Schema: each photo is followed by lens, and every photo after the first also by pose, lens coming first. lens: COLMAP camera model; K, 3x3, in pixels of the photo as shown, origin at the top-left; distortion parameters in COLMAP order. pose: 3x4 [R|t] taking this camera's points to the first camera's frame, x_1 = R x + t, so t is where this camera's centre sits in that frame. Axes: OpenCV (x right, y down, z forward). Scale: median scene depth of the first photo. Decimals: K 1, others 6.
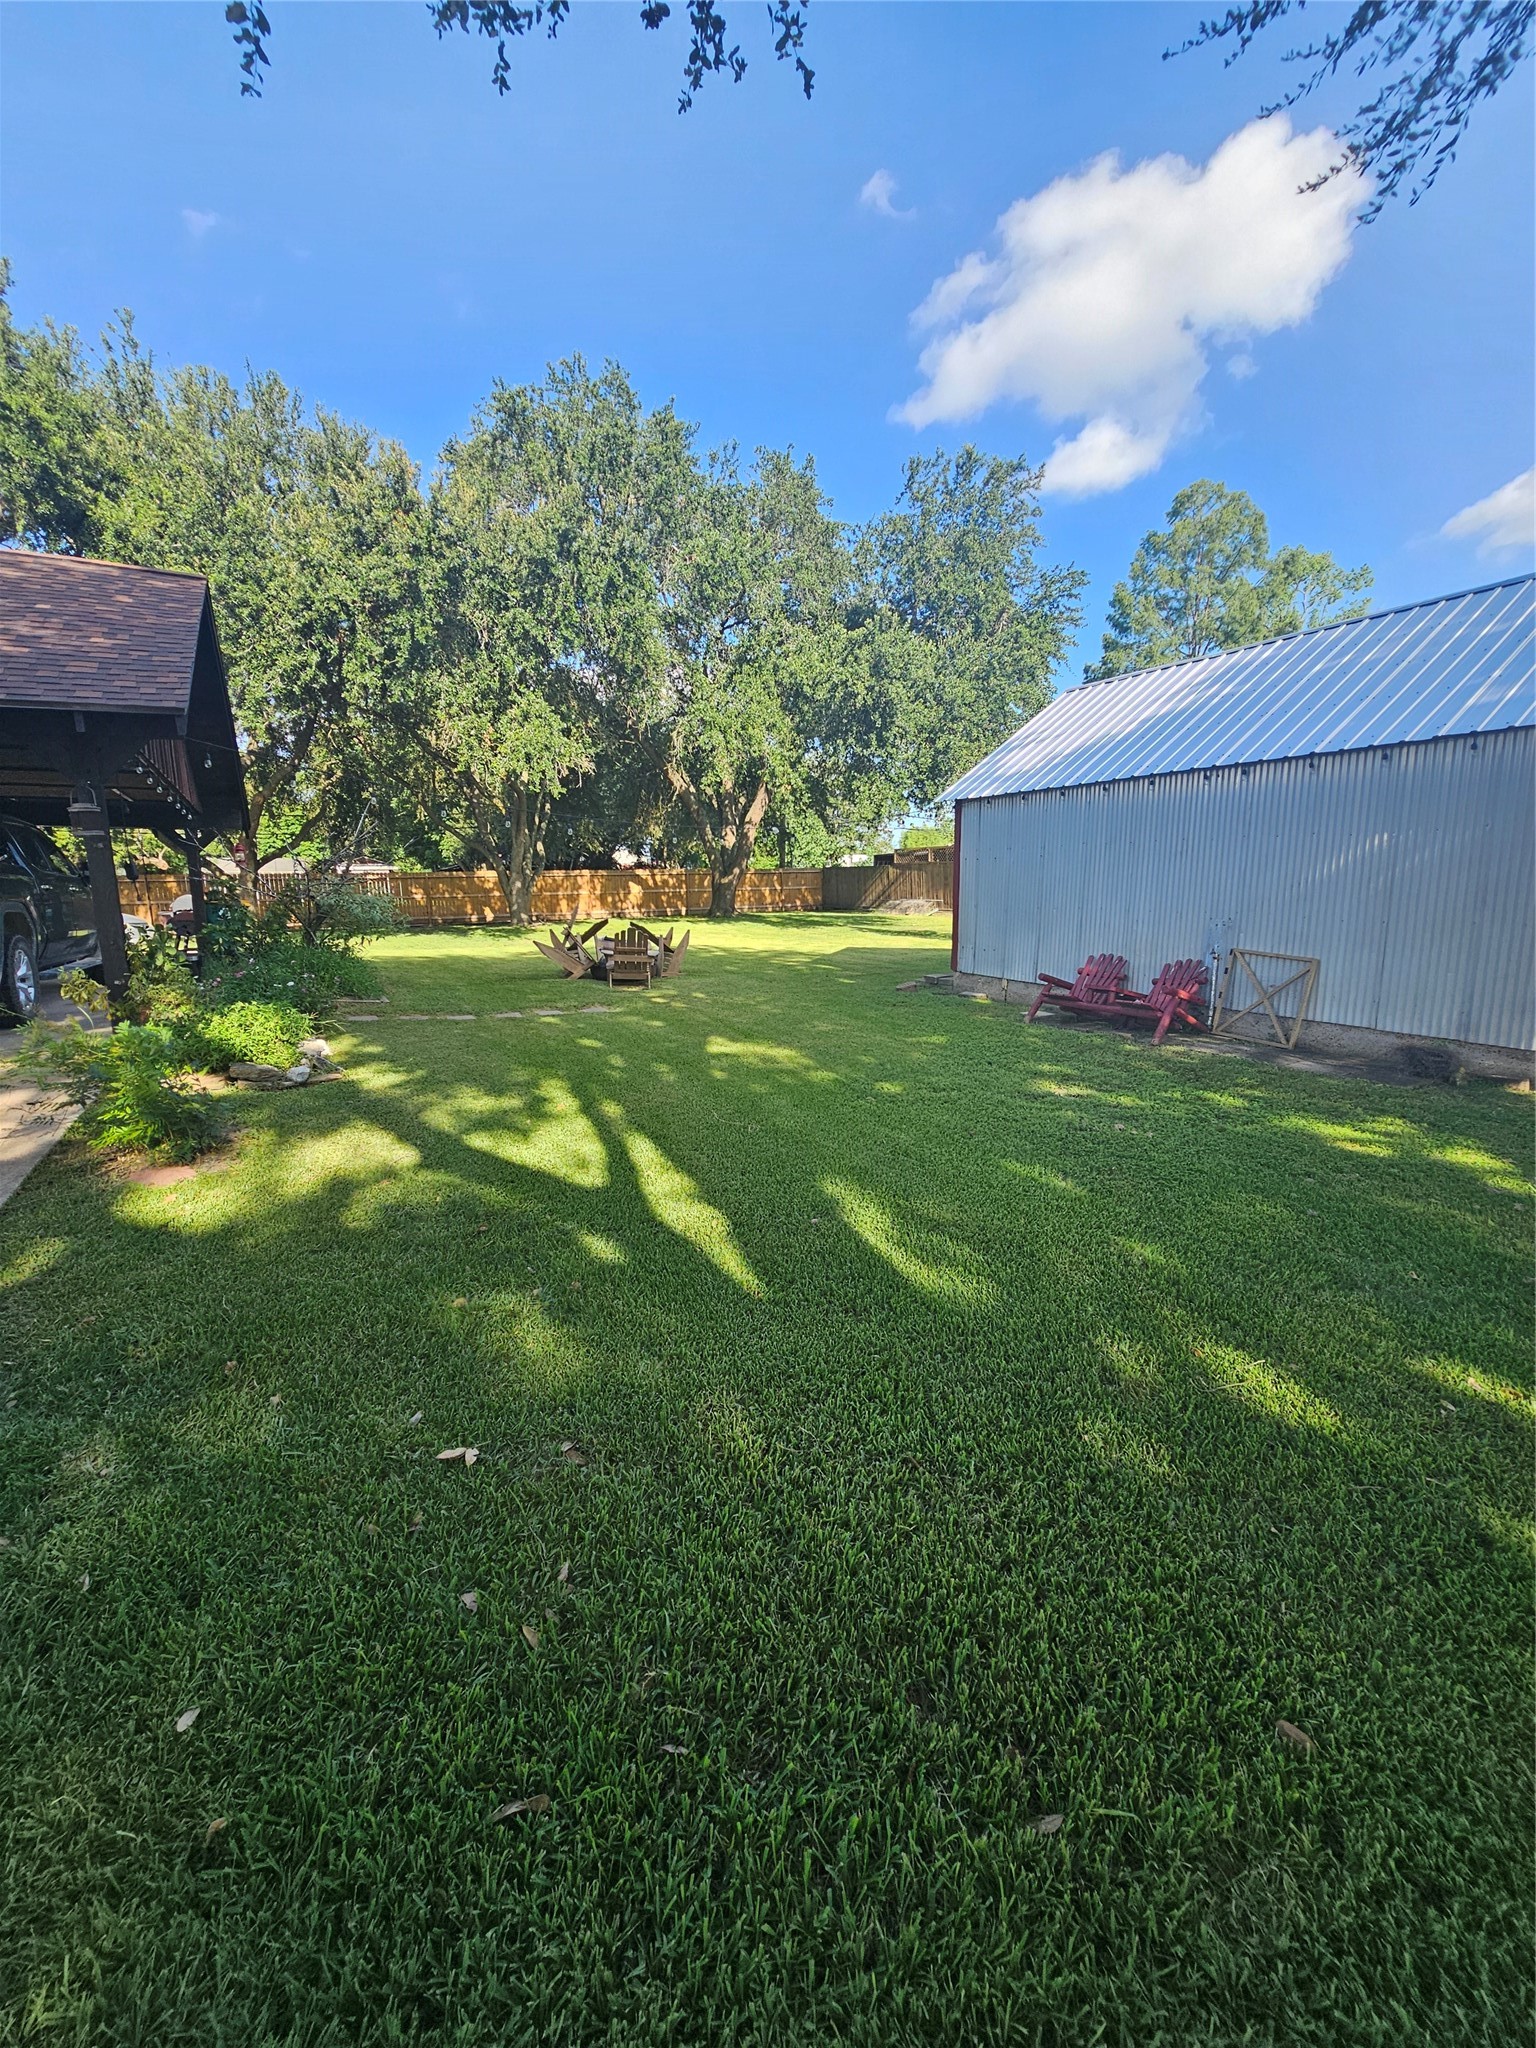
lens RADIAL K [[825.4, 0, 765.8], [0, 825.4, 1024.3], [0, 0, 1]] dist [0.000627, -0.000063]
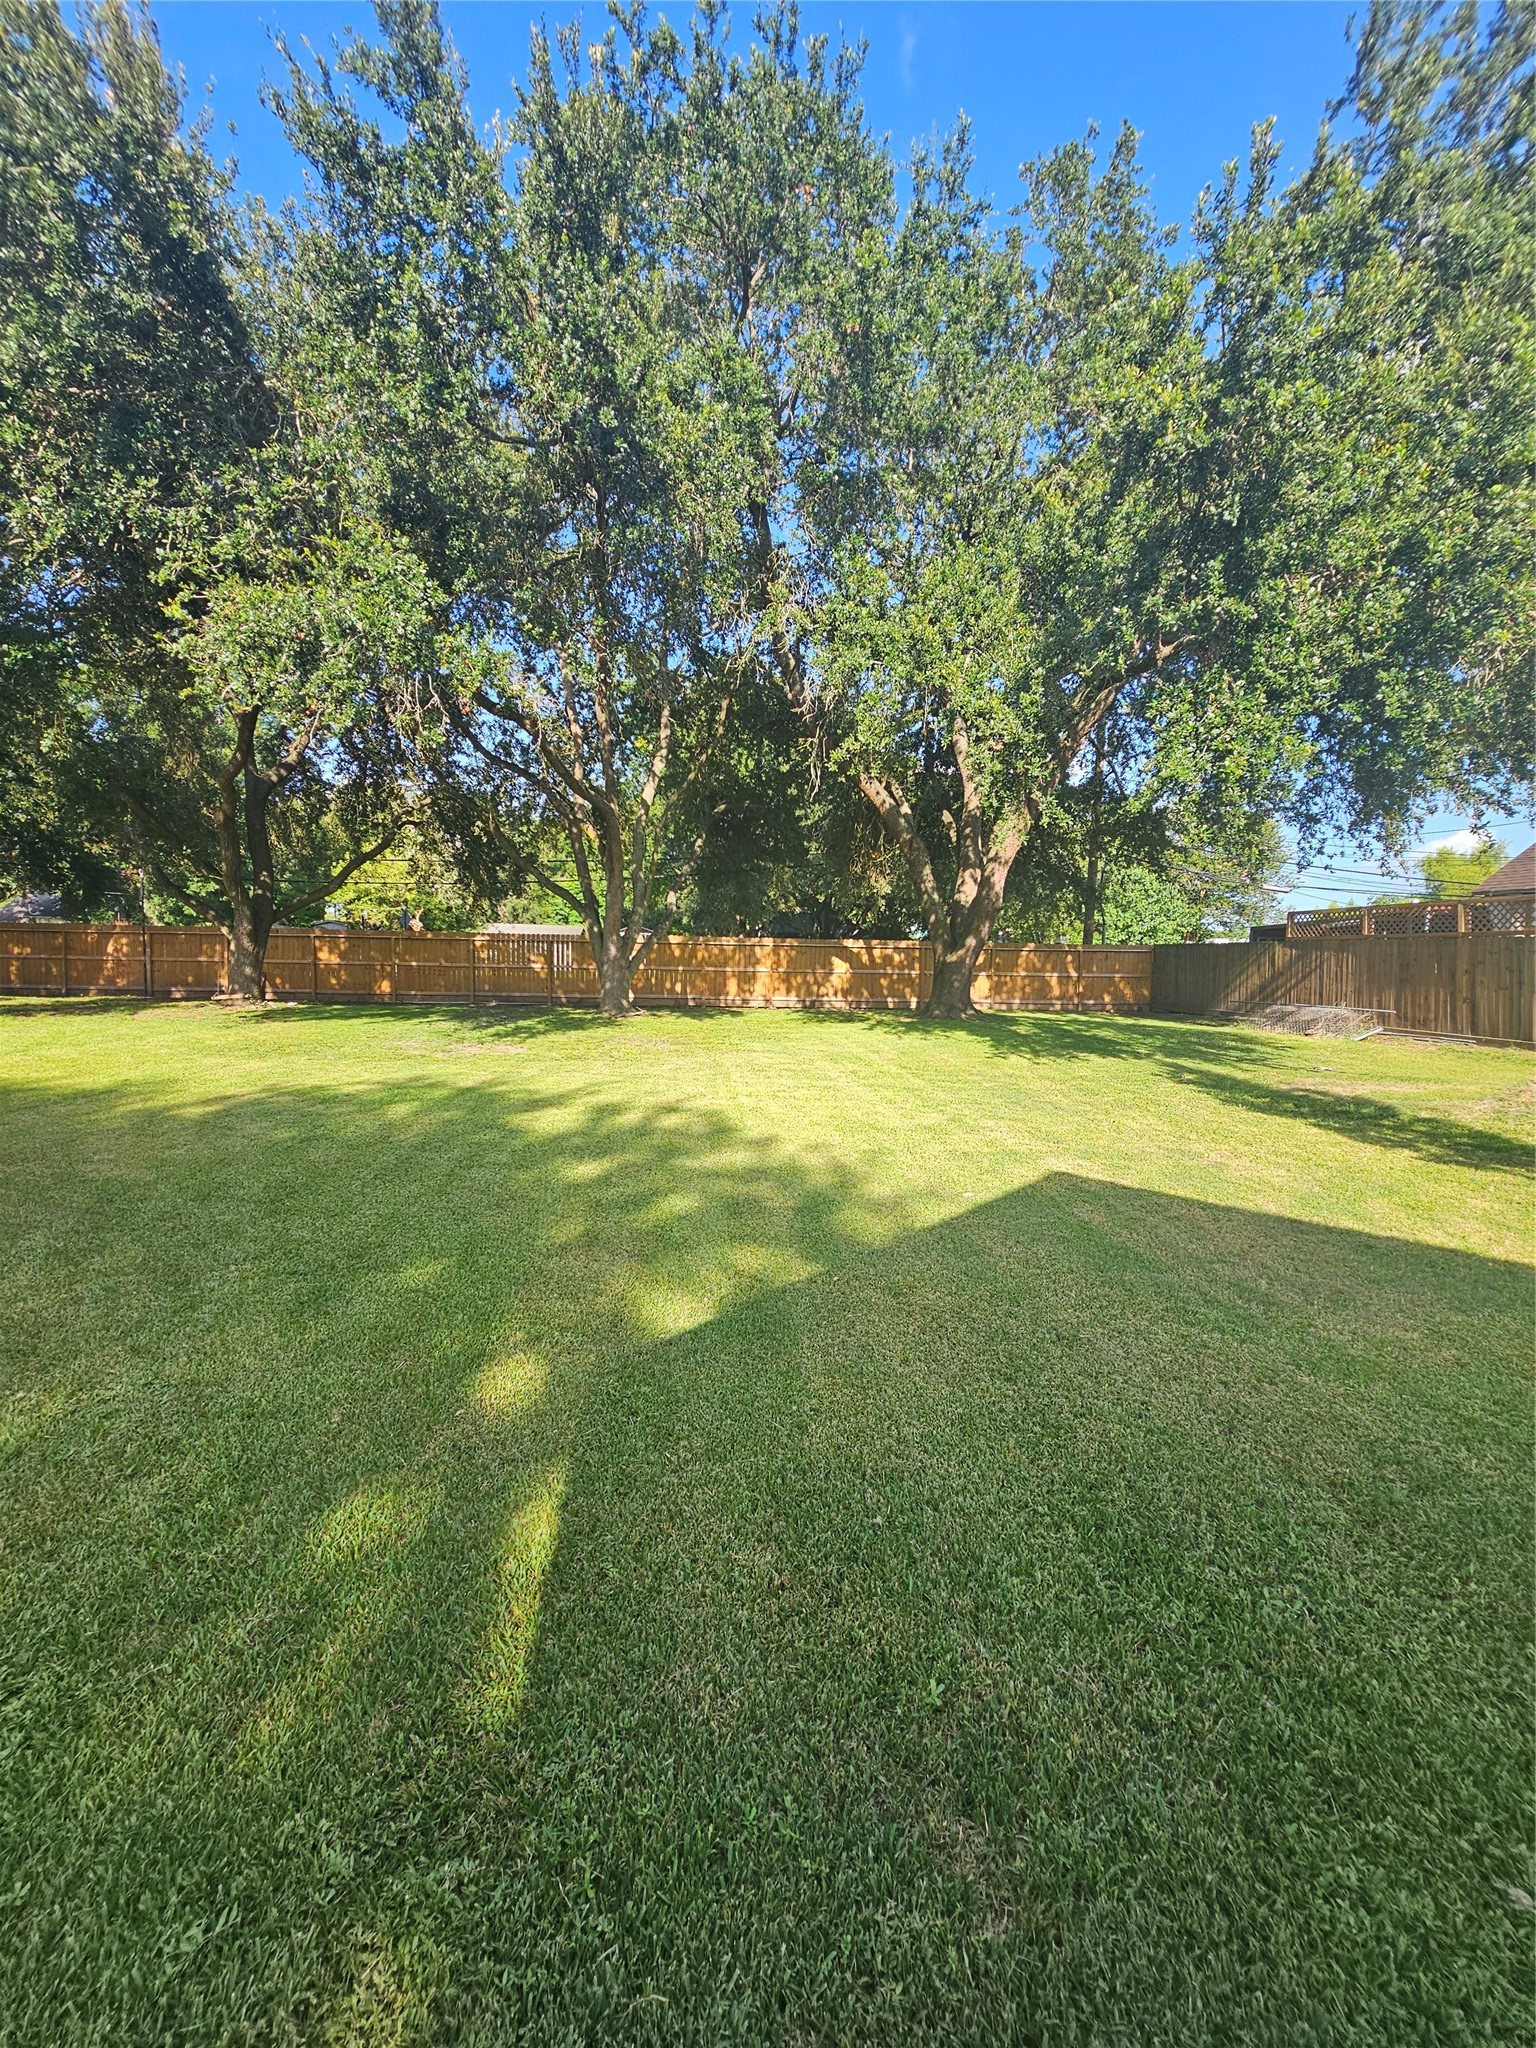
lens RADIAL K [[825.4, 0, 771.3], [0, 825.4, 1020.5], [0, 0, 1]] dist [0.000627, -0.000063]
pose [[0.913906, 0.062125, -0.401143, 0.067057], [-0.102786, 0.991430, -0.080630, -0.062117], [0.392696, 0.114920, 0.912460, 0.375709]]
